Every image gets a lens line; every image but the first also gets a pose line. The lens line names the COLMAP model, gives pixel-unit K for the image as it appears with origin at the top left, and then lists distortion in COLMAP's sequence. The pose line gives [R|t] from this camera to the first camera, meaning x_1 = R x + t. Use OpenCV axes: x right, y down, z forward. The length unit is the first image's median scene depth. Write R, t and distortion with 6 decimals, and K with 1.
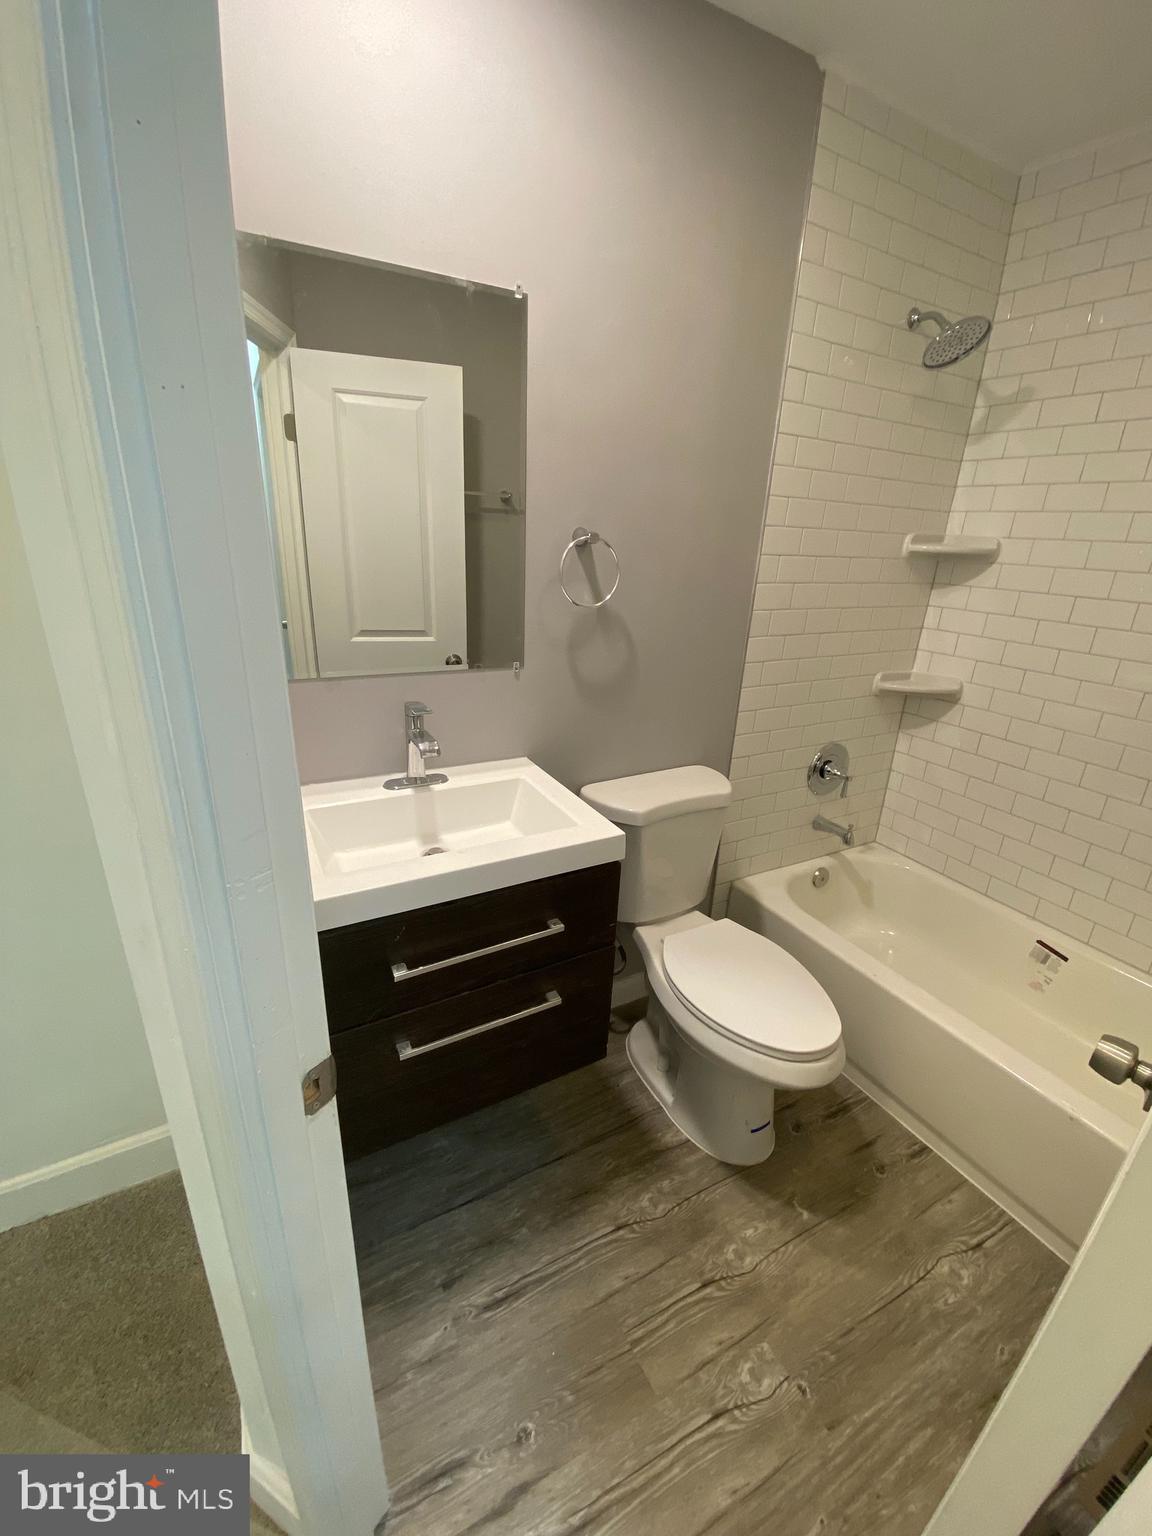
lens RADIAL K [[631.3, 0, 576.0], [0, 631.3, 768.0], [0, 0, 1]] dist [0.039181, -0.028703]
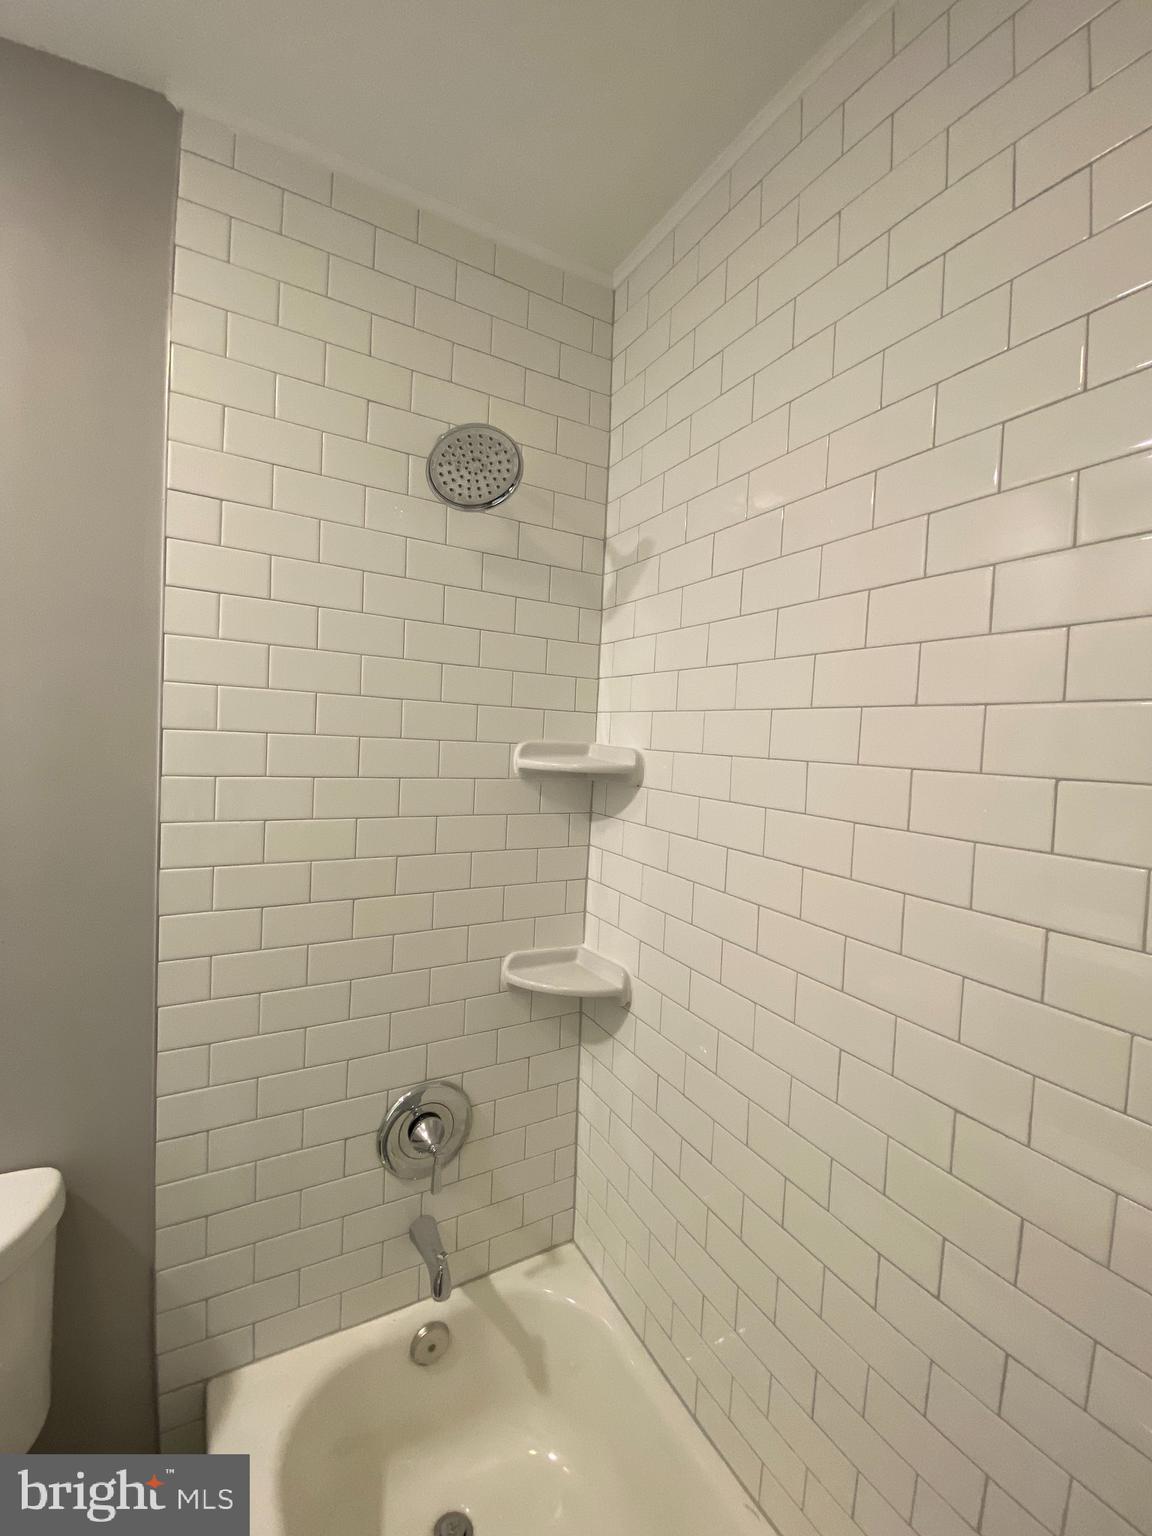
lens RADIAL K [[631.3, 0, 576.0], [0, 631.3, 768.0], [0, 0, 1]] dist [0.039181, -0.028703]
pose [[0.999993, 0.002757, -0.002697, 0.593420], [-0.003437, 0.954313, -0.298789, -0.151896], [0.001750, 0.298796, 0.954315, 0.399114]]
